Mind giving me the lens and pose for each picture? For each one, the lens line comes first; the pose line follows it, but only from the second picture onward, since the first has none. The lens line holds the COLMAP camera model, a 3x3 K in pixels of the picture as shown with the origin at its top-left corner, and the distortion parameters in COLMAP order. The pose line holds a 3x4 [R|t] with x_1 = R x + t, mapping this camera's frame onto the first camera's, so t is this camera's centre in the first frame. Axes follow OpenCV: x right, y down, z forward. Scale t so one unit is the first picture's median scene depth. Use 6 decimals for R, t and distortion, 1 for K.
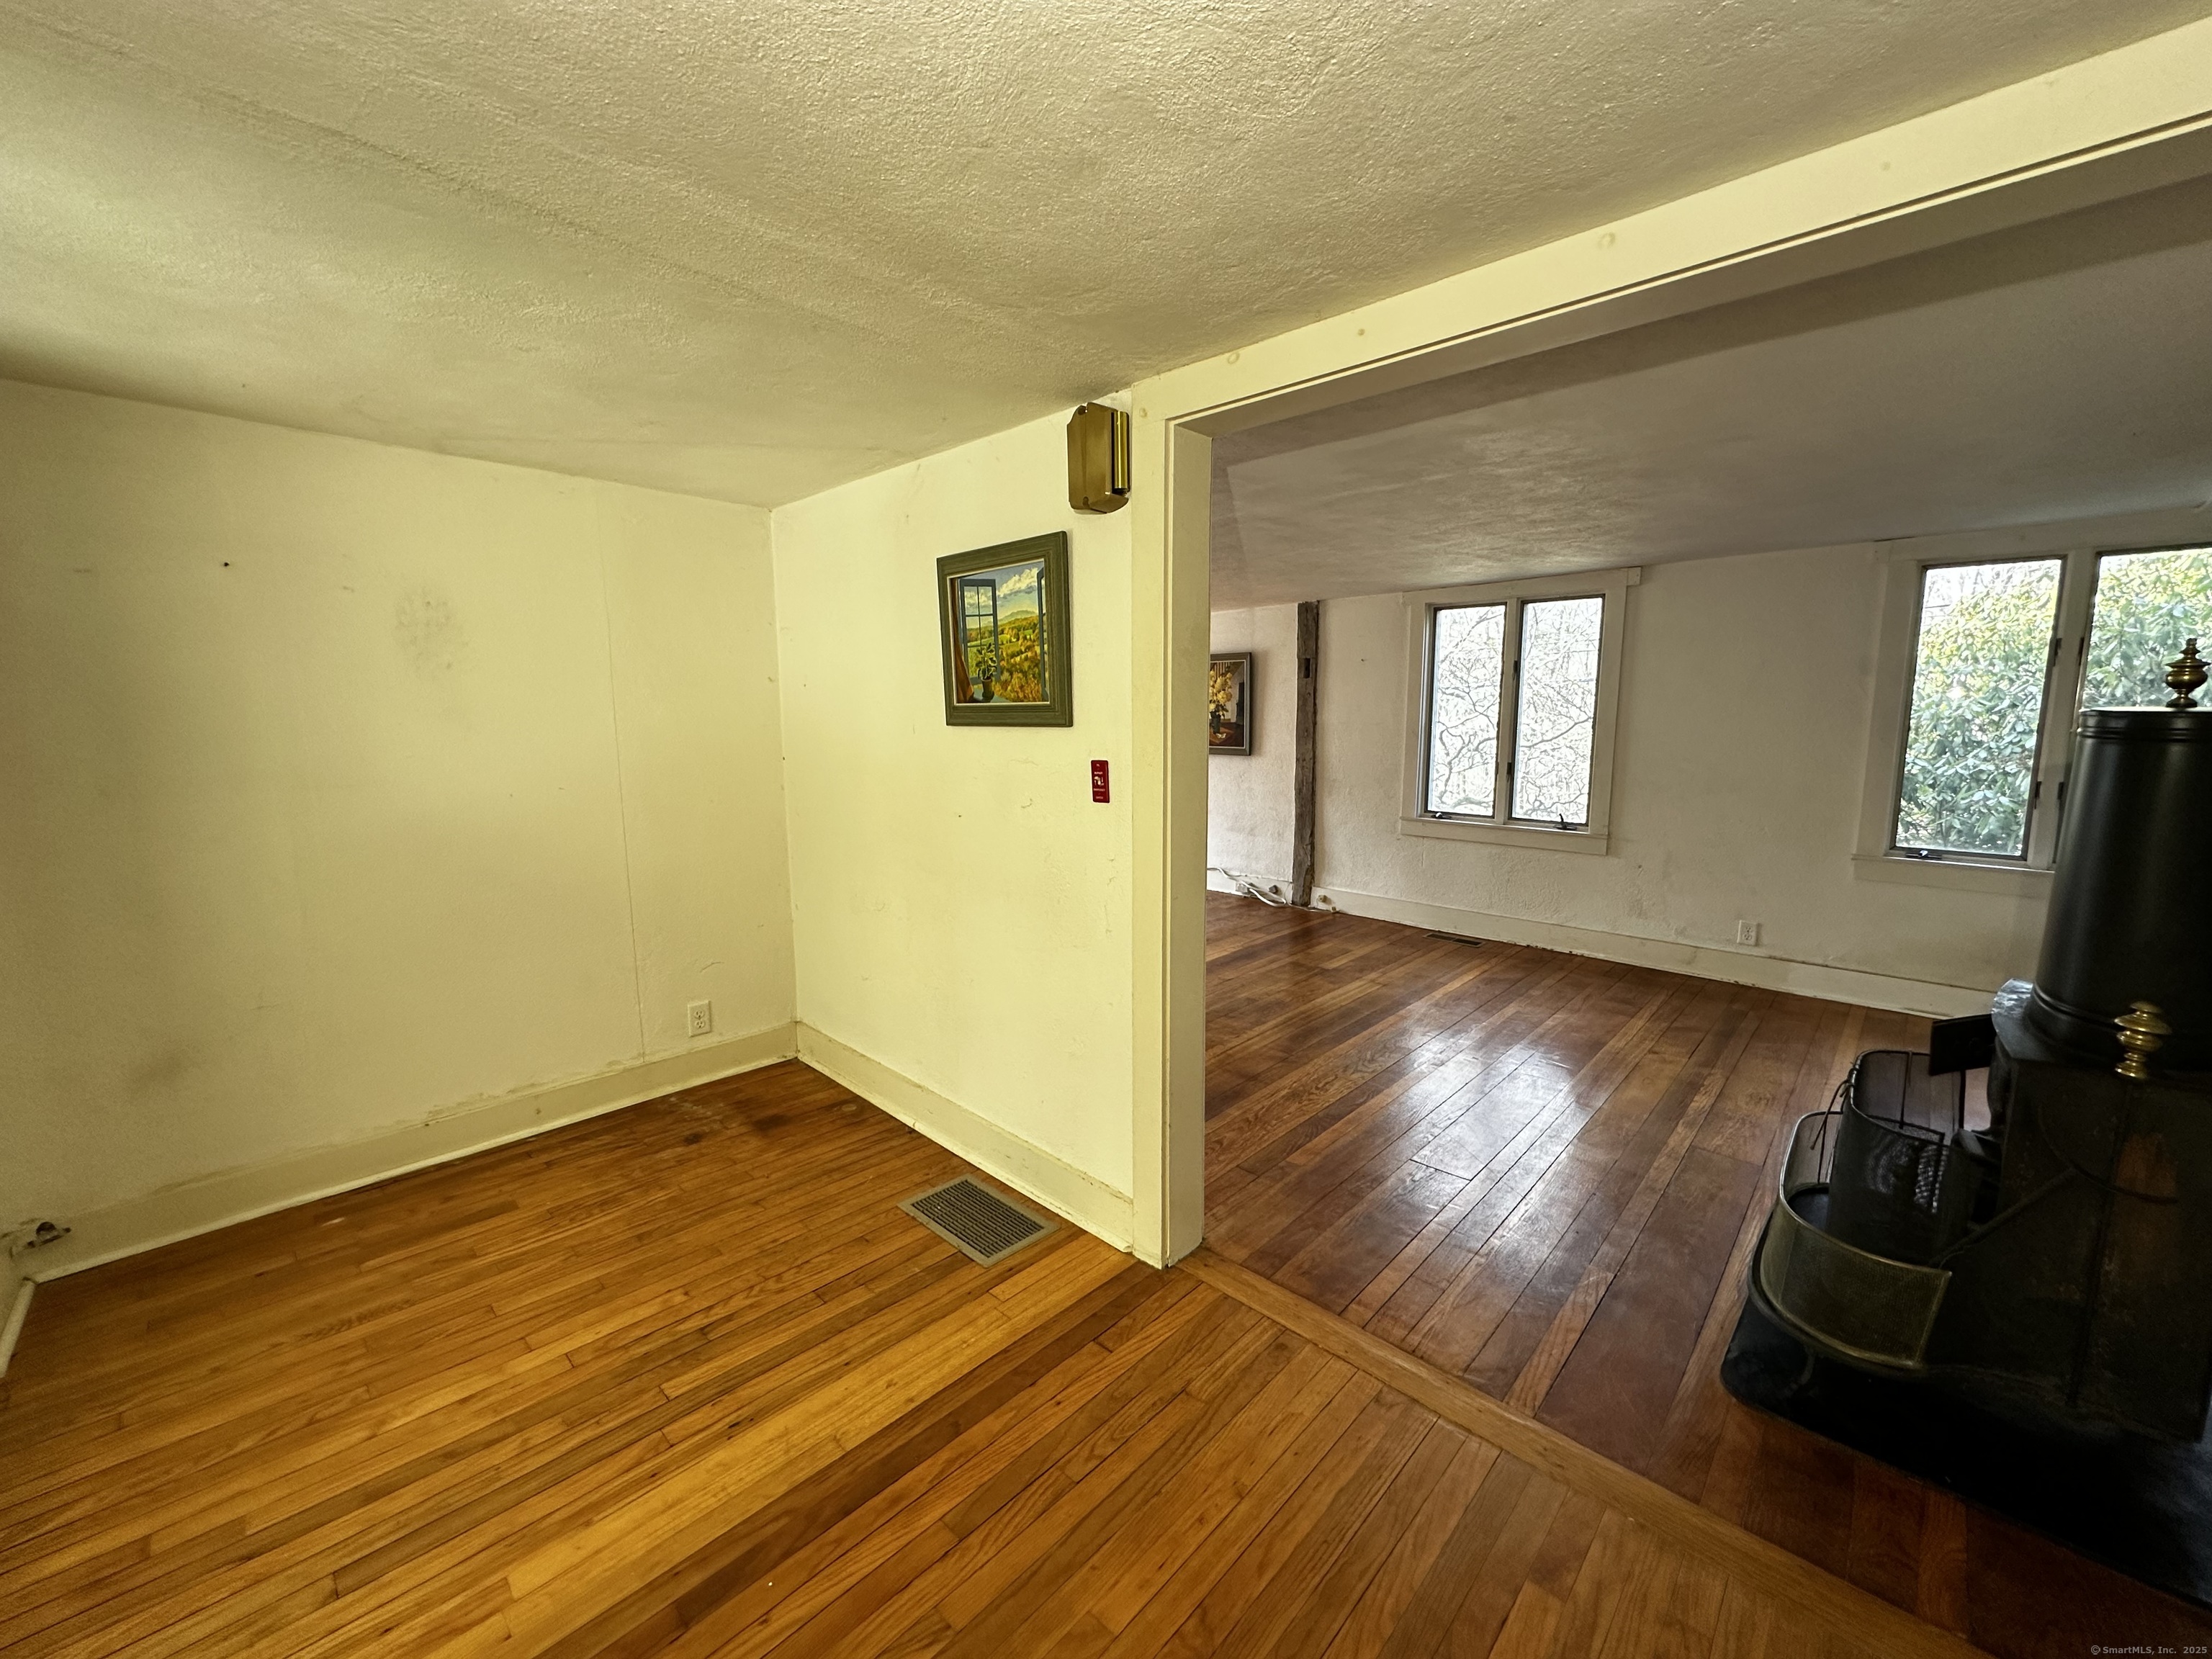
lens RADIAL K [[878.6, 0, 1113.0], [0, 878.6, 829.9], [0, 0, 1]] dist [0.000320, 0.000110]
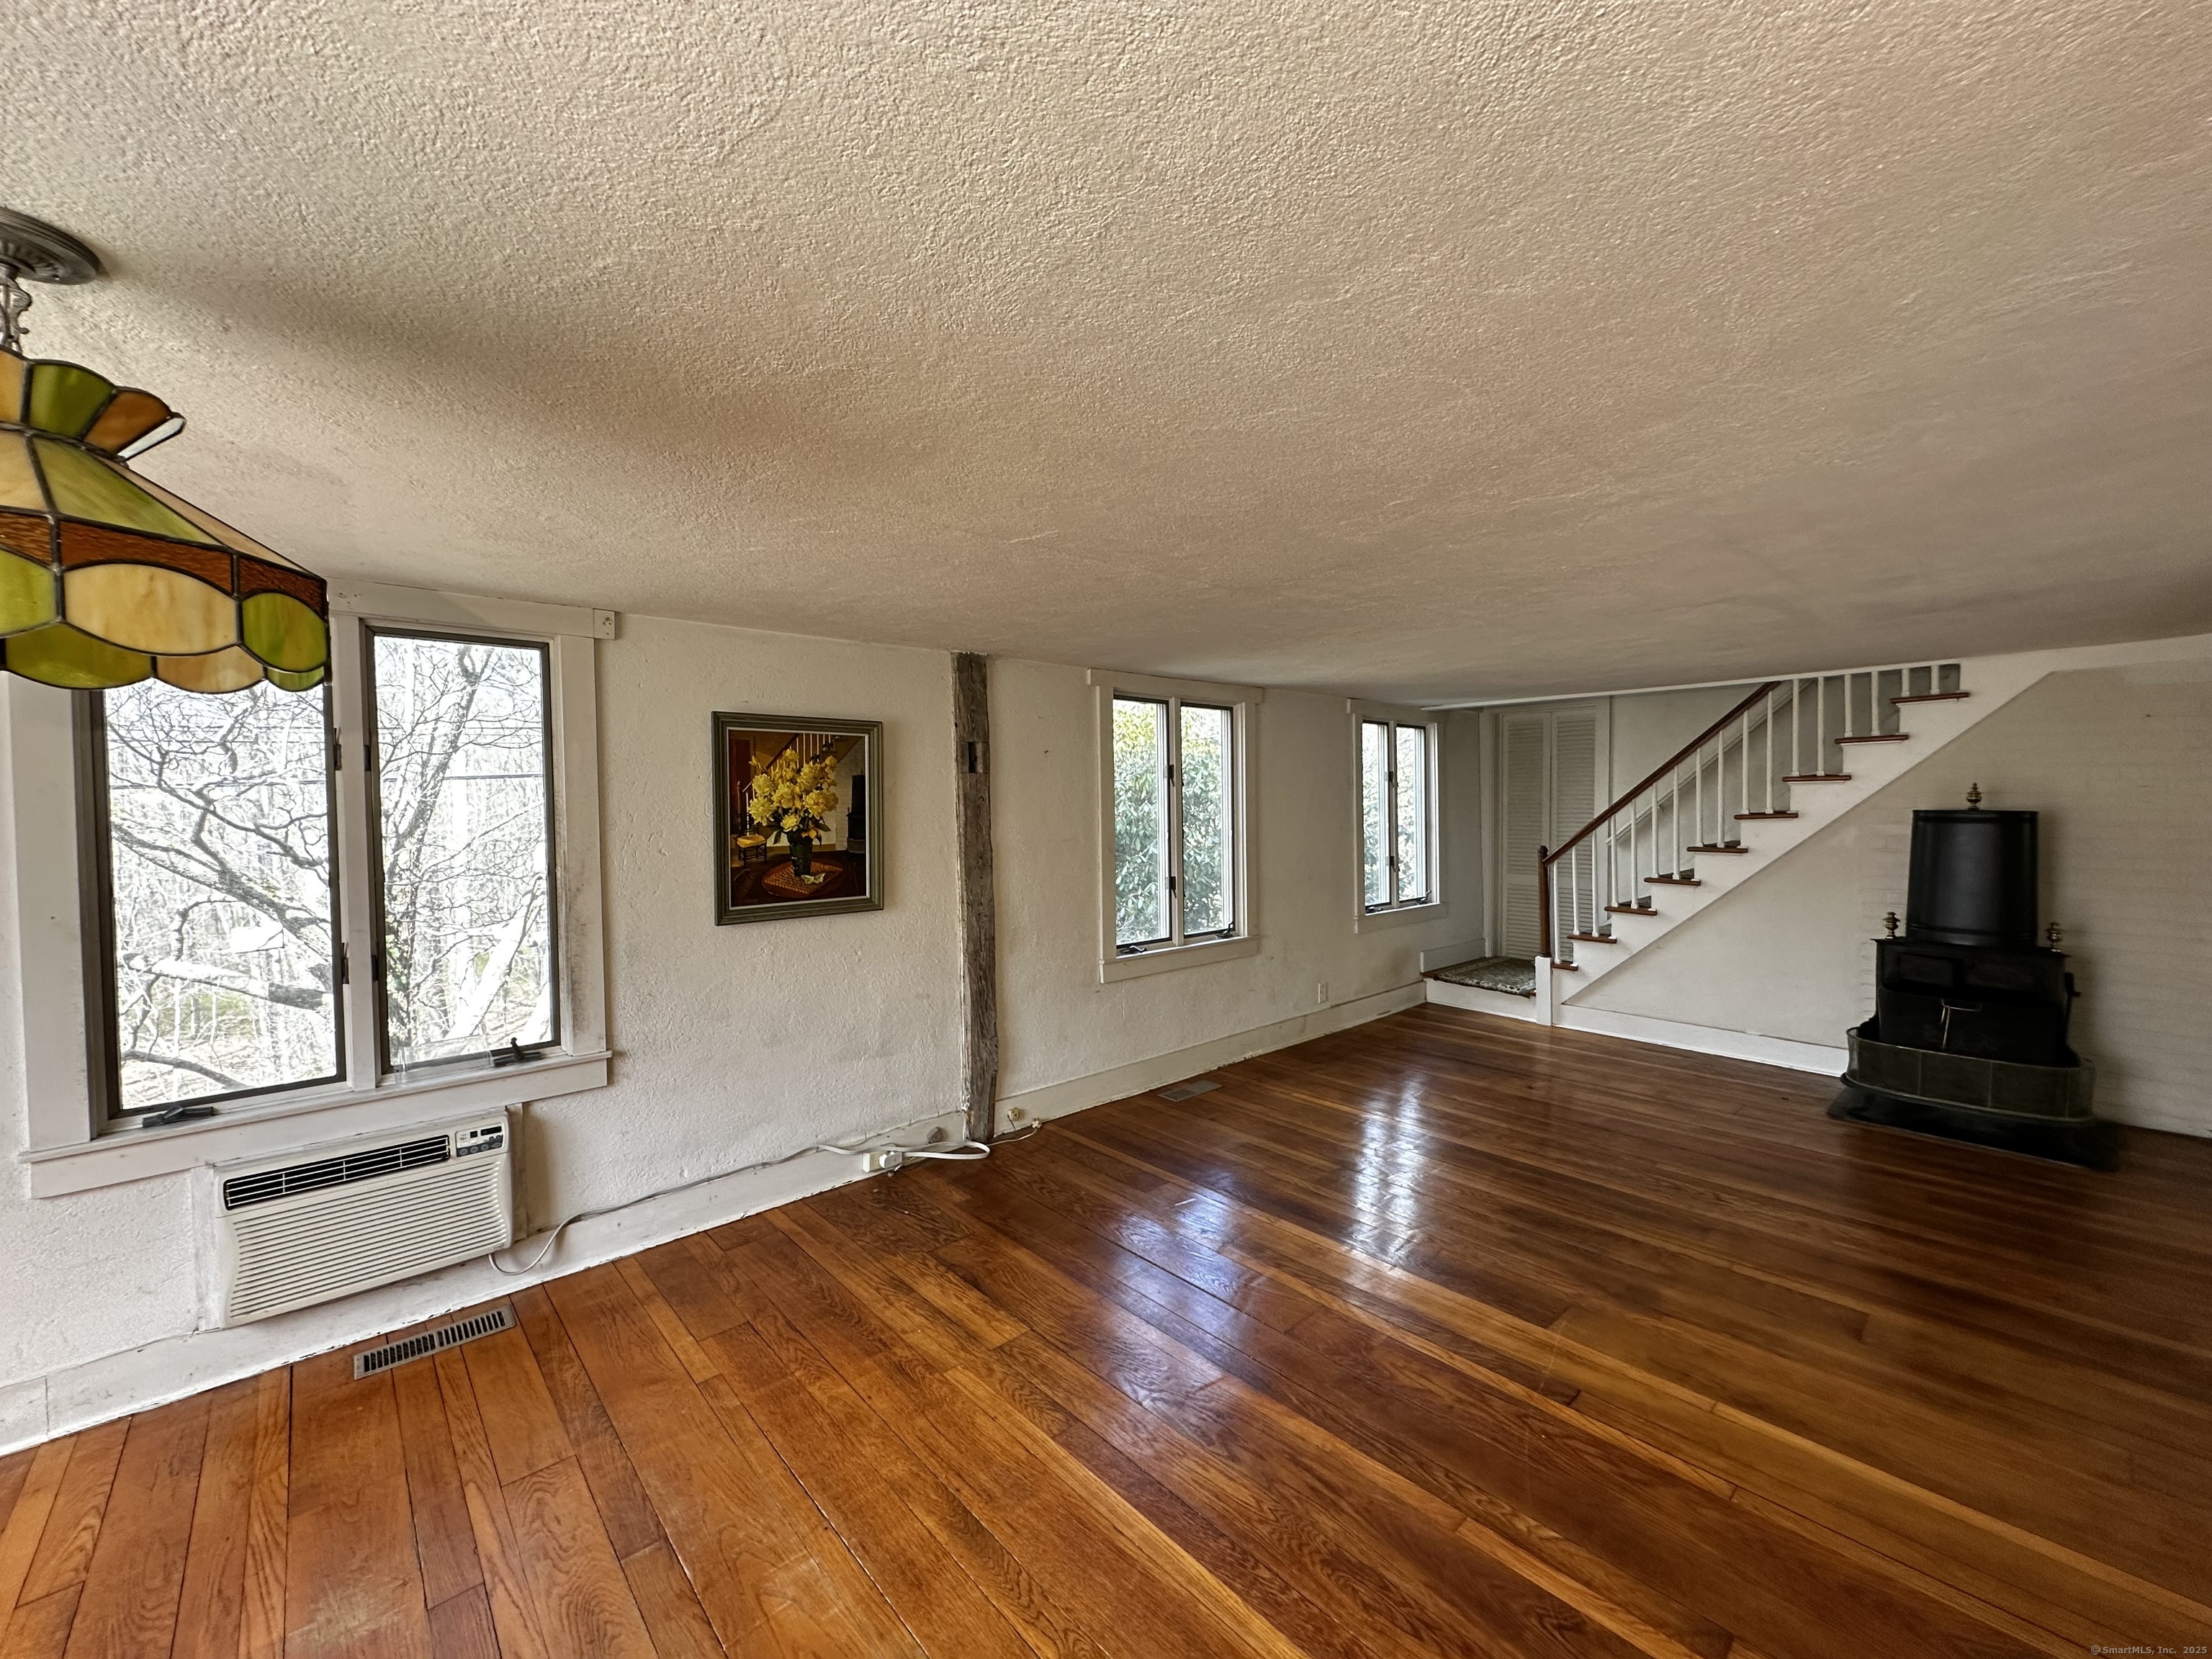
lens RADIAL K [[878.6, 0, 1106.9], [0, 878.6, 828.5], [0, 0, 1]] dist [0.000320, 0.000110]
pose [[0.076303, -0.025379, 0.996762, -0.399351], [0.146660, 0.989089, 0.013957, -0.129994], [-0.986240, 0.145120, 0.079192, 0.872133]]
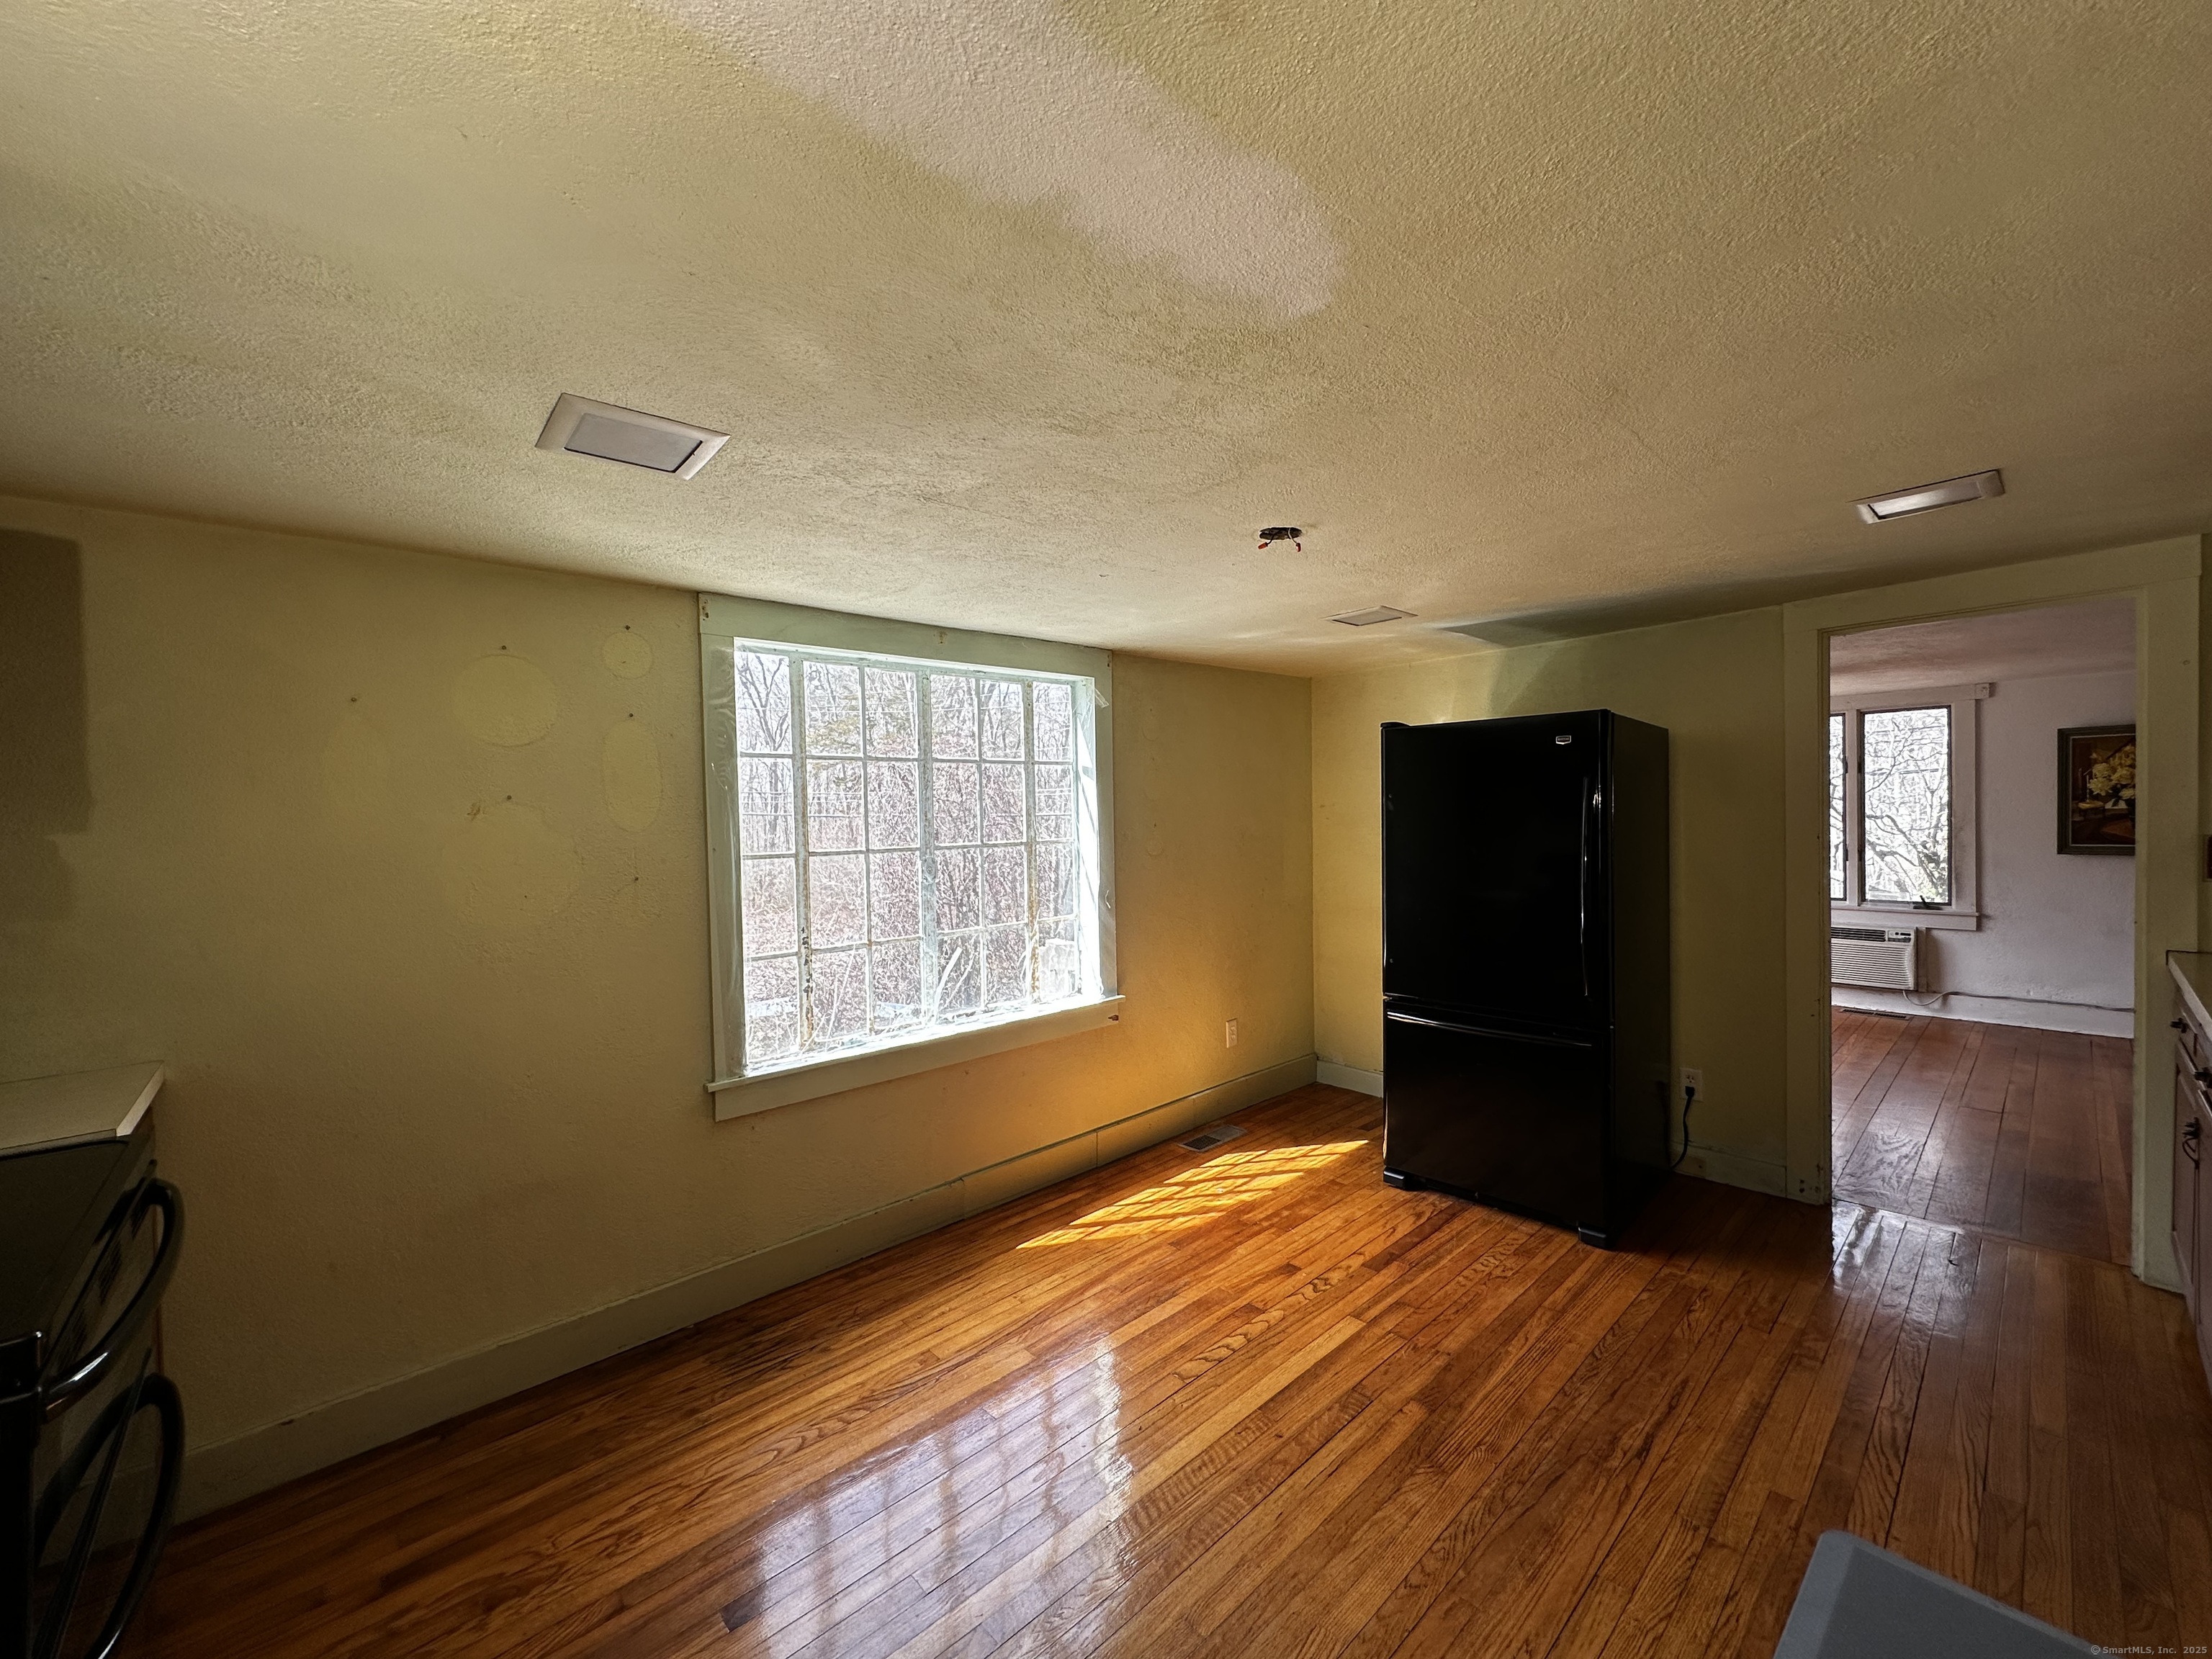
lens RADIAL K [[878.6, 0, 1108.4], [0, 878.6, 829.9], [0, 0, 1]] dist [0.000320, 0.000110]
pose [[0.997484, -0.017168, -0.068778, -0.788755], [0.009138, 0.993276, -0.115408, -0.032004], [0.070297, 0.114489, 0.990934, 0.211157]]
